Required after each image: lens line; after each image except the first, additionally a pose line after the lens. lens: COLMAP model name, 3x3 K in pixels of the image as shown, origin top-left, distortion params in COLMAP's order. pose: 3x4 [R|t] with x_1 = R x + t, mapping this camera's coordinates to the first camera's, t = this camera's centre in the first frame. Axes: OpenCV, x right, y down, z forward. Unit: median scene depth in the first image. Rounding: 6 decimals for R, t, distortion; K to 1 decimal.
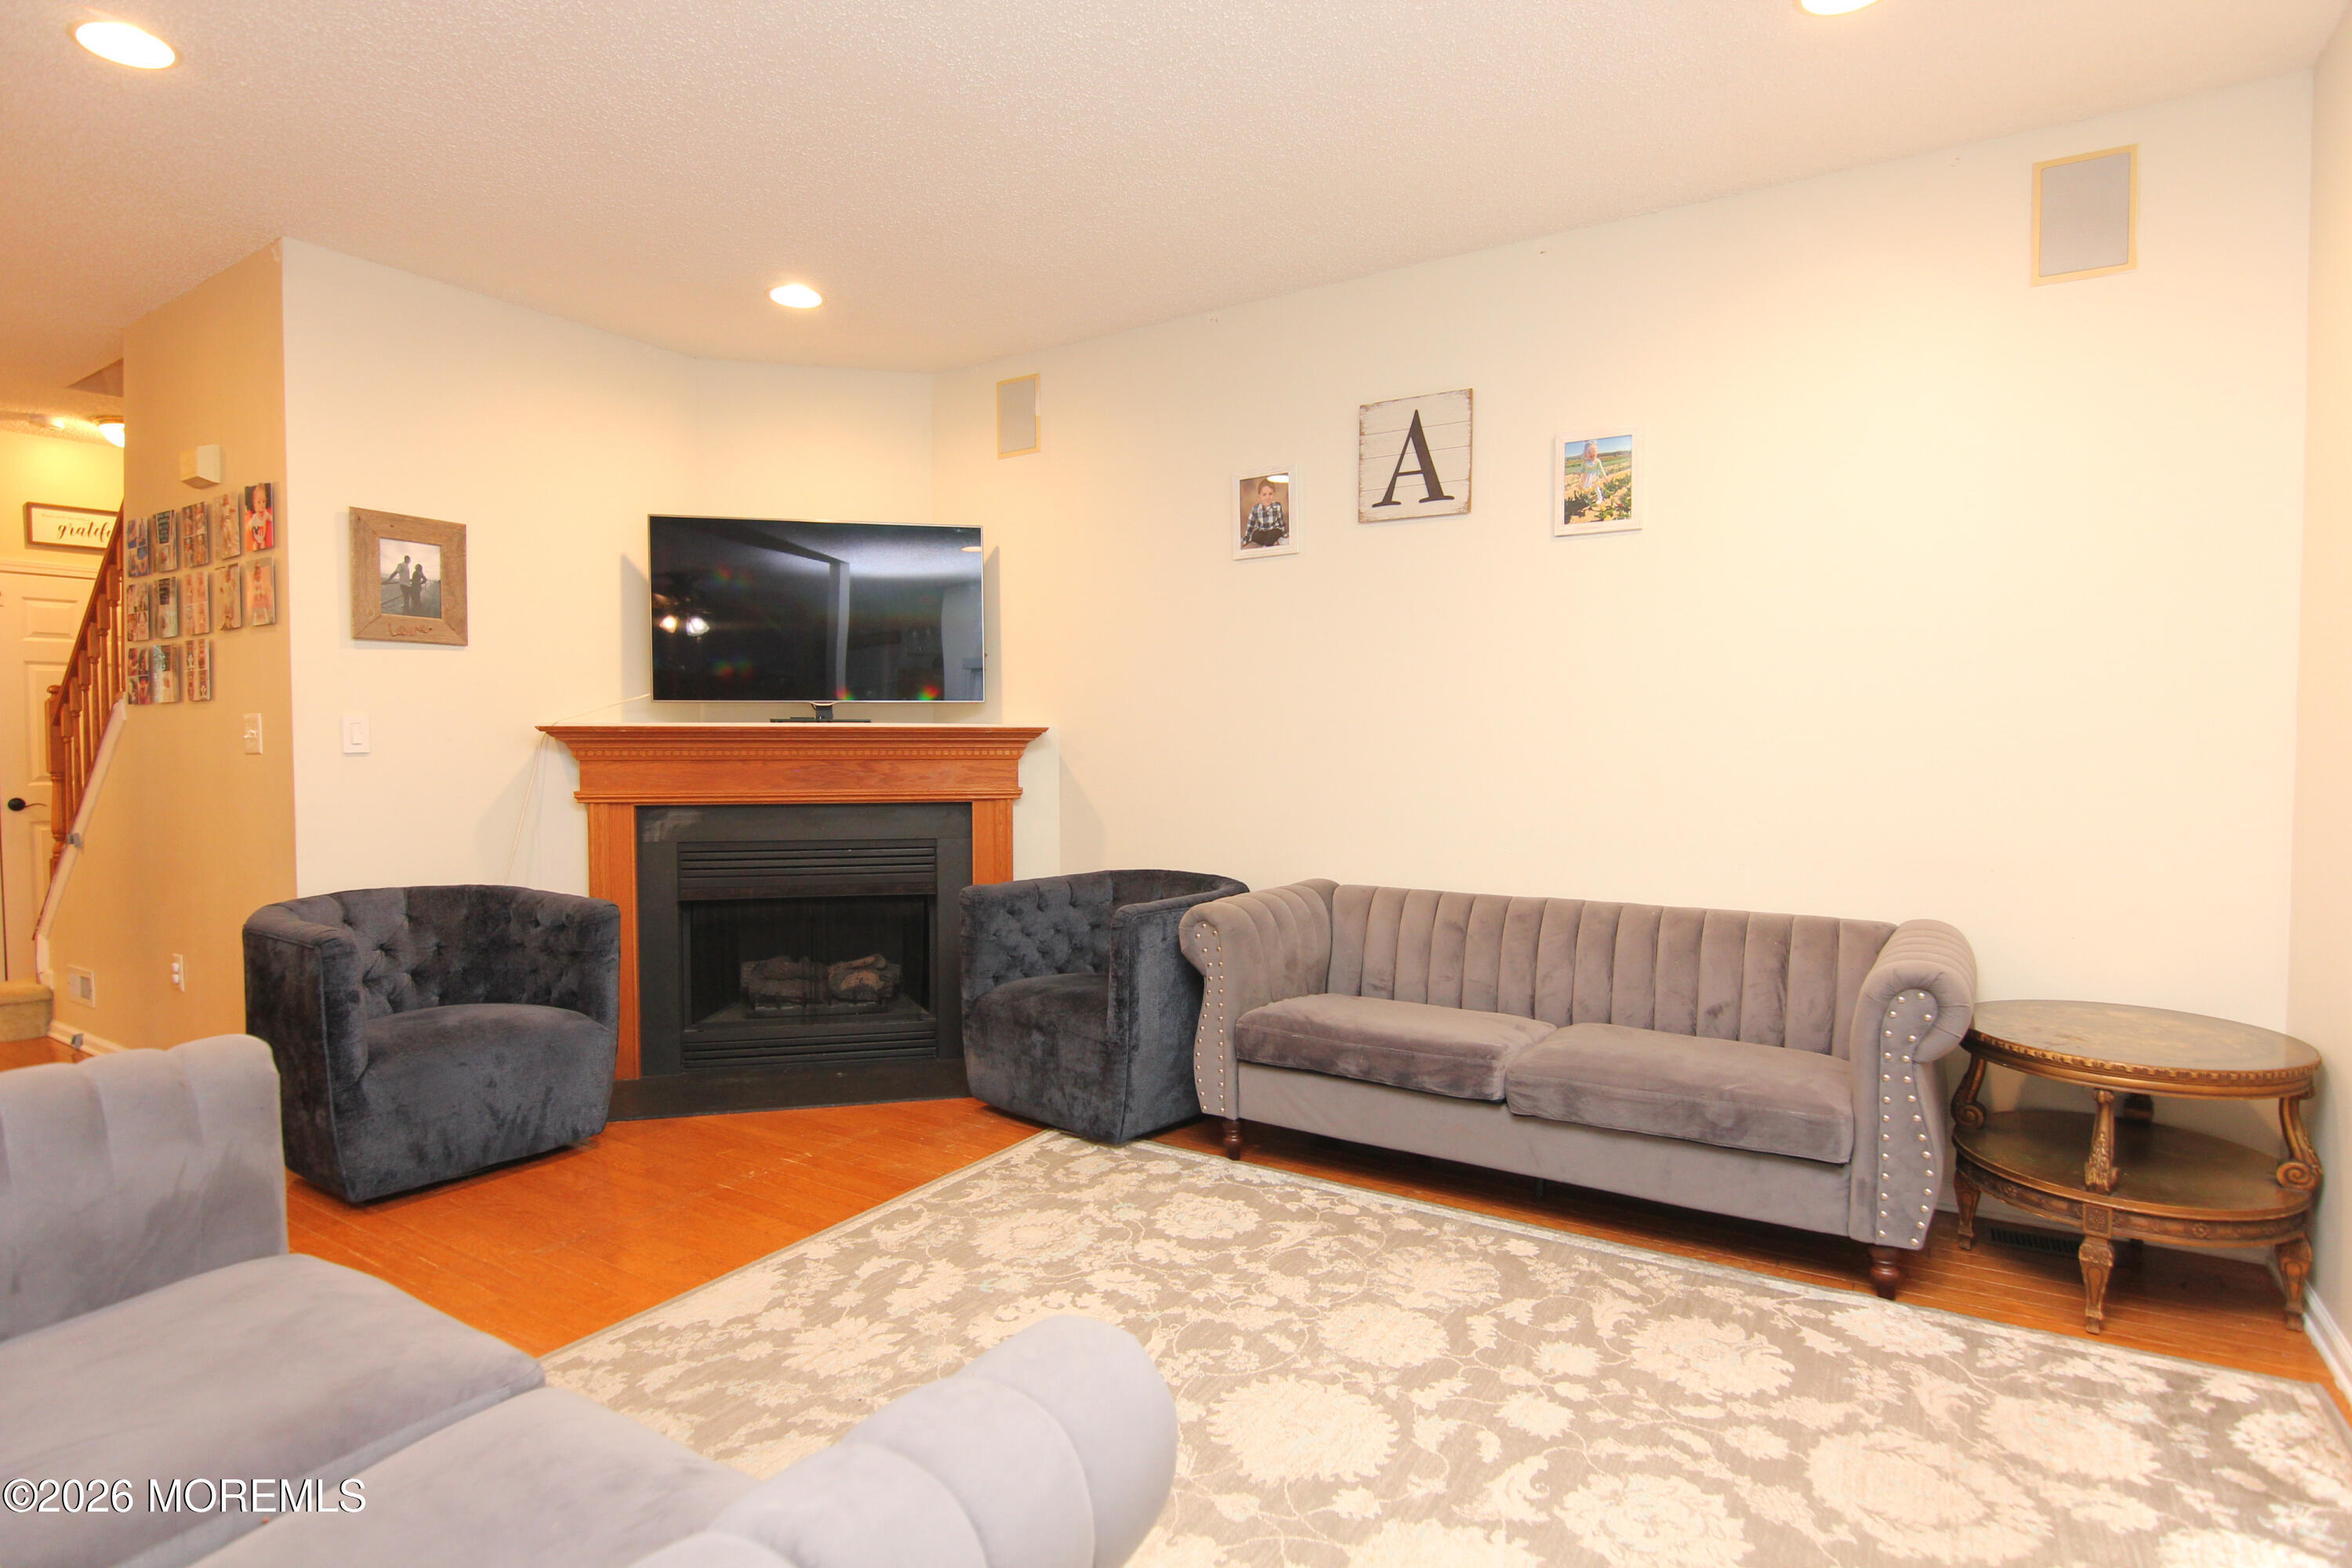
lens RADIAL K [[1195.8, 0, 1207.4], [0, 1195.8, 786.0], [0, 0, 1]] dist [-0.011950, -0.008854]
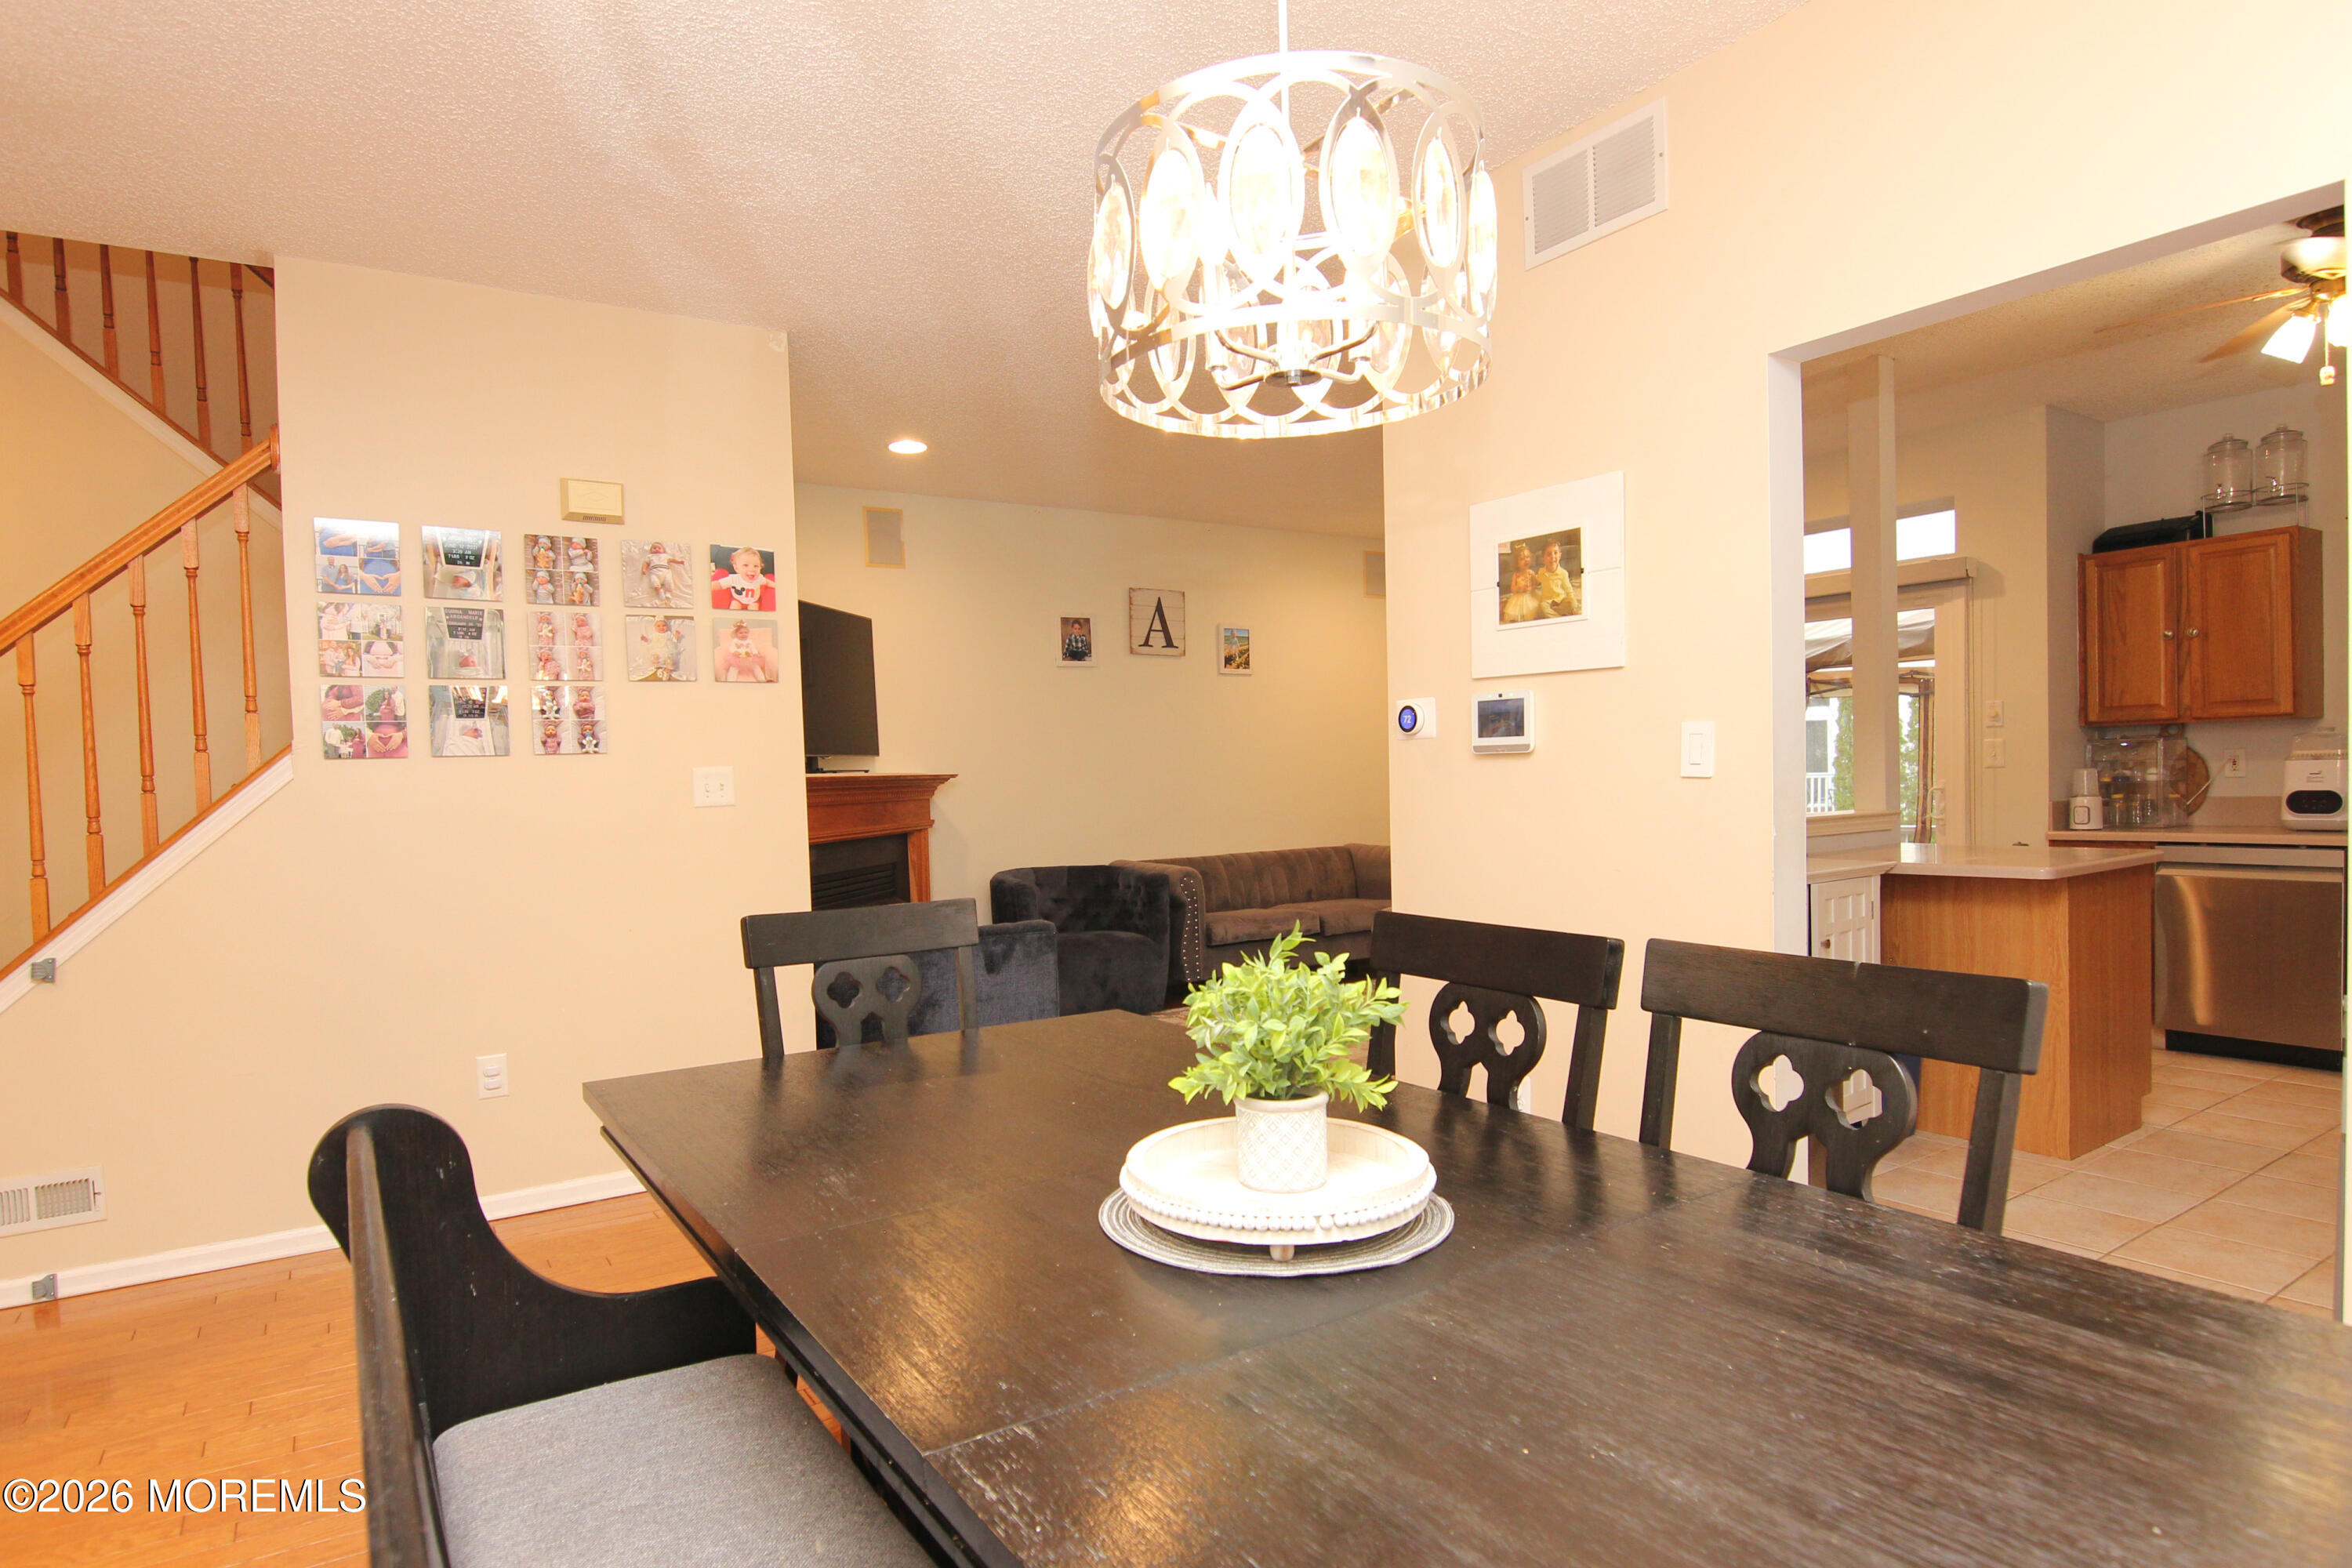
lens RADIAL K [[1277.4, 0, 1150.9], [0, 1277.4, 807.4], [0, 0, 1]] dist [-0.014596, -0.002329]
pose [[0.420354, -0.037135, 0.906600, -1.704330], [0.063630, 0.997909, 0.011372, -0.016446], [-0.905127, 0.052906, 0.421837, 0.213104]]
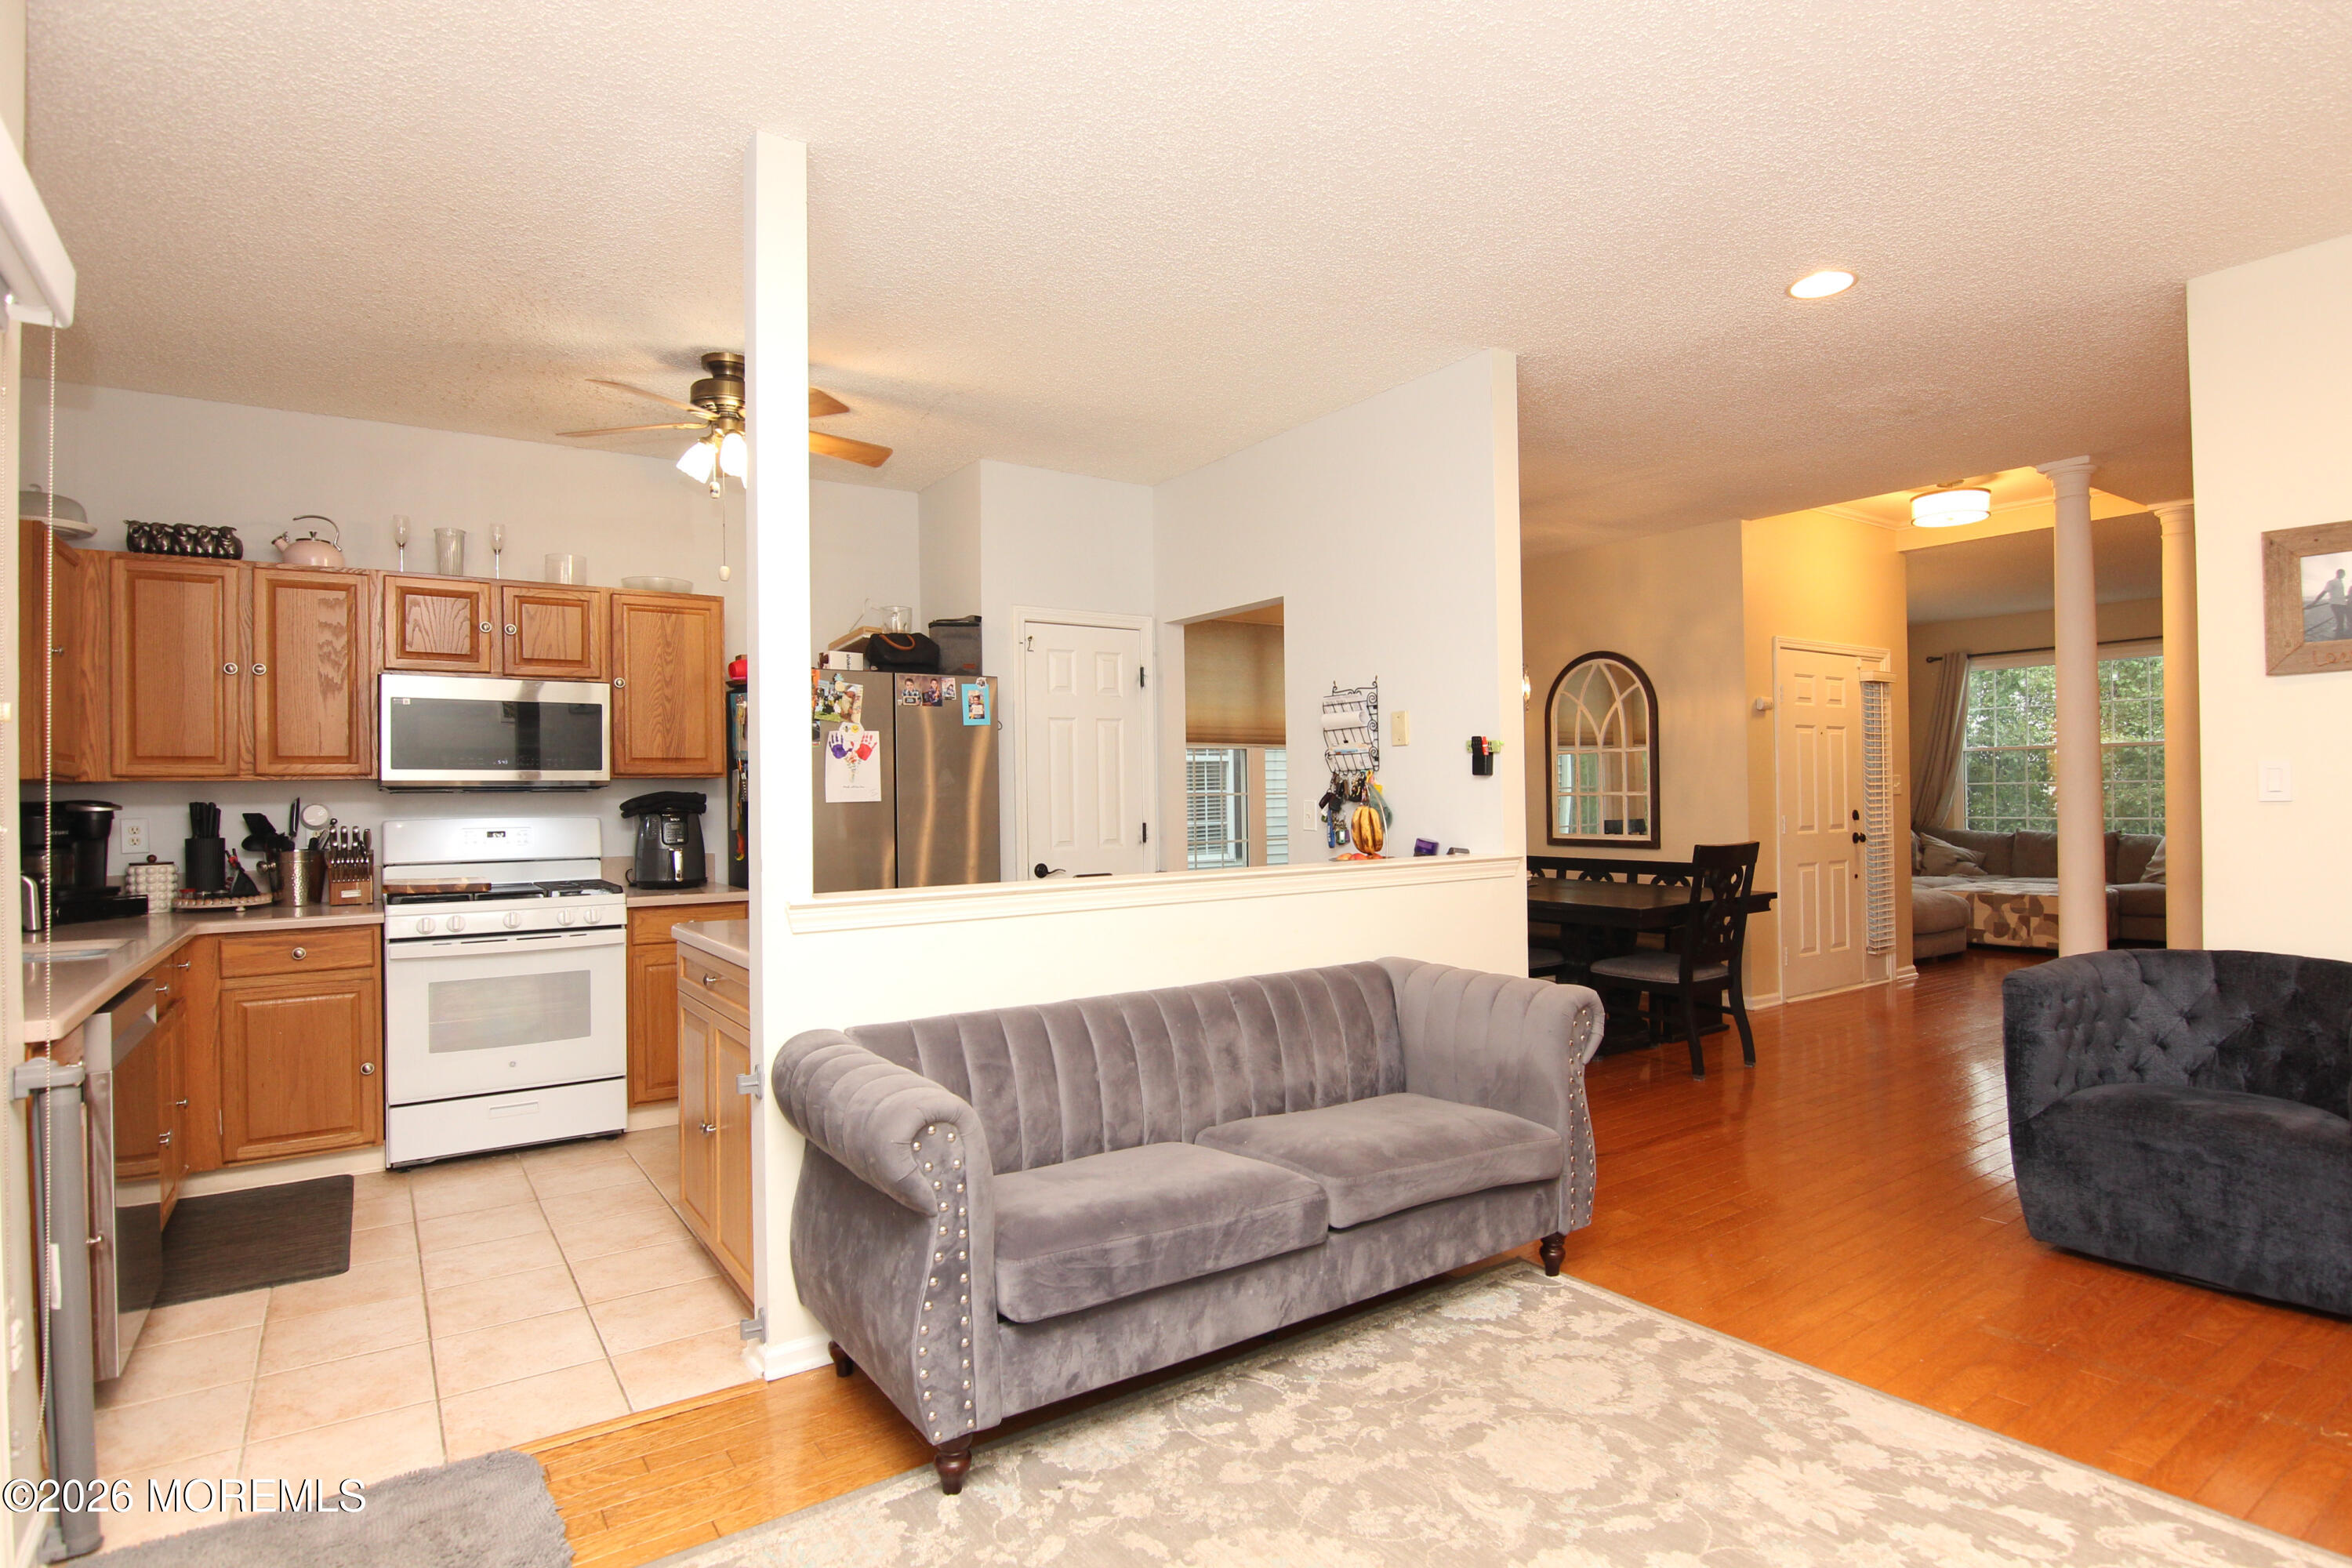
lens RADIAL K [[1195.8, 0, 1188.4], [0, 1195.8, 788.6], [0, 0, 1]] dist [-0.011950, -0.008854]
pose [[-0.398523, 0.001403, -0.917157, 0.451247], [-0.019711, 0.999755, 0.010094, -0.031290], [0.916946, 0.022101, -0.398398, 0.619676]]
